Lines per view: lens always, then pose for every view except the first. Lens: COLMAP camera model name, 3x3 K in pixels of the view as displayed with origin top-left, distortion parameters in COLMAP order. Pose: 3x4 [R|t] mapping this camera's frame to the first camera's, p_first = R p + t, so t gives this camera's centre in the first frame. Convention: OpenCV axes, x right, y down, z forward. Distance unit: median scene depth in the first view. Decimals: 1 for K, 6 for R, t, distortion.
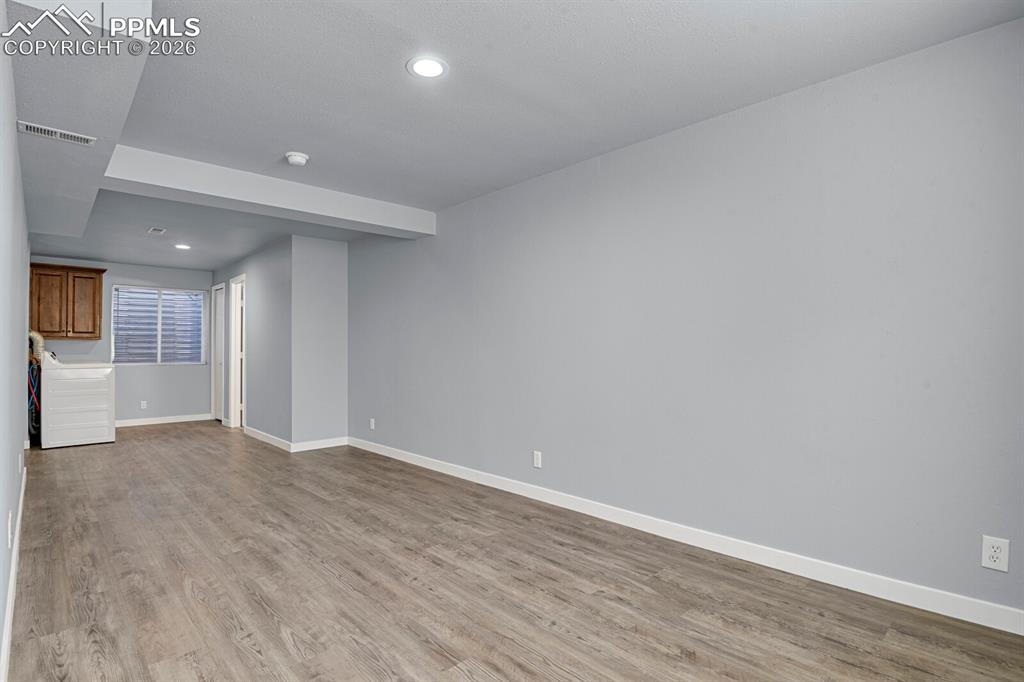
lens RADIAL K [[499.8, 0, 518.2], [0, 499.8, 343.1], [0, 0, 1]] dist [-0.028542, -0.000795]
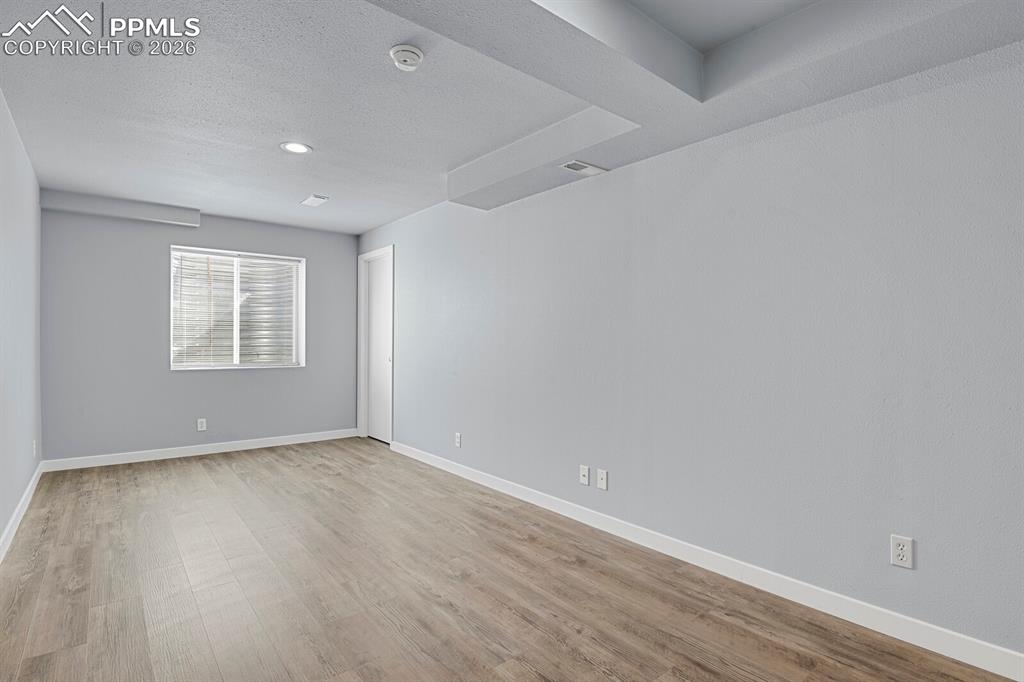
lens RADIAL K [[499.8, 0, 518.2], [0, 499.8, 343.1], [0, 0, 1]] dist [-0.028542, -0.000795]
pose [[-0.996914, -0.001847, 0.078484, -0.773392], [-0.002613, 0.999950, -0.009658, 0.016464], [-0.078462, -0.009834, -0.996869, 1.961602]]
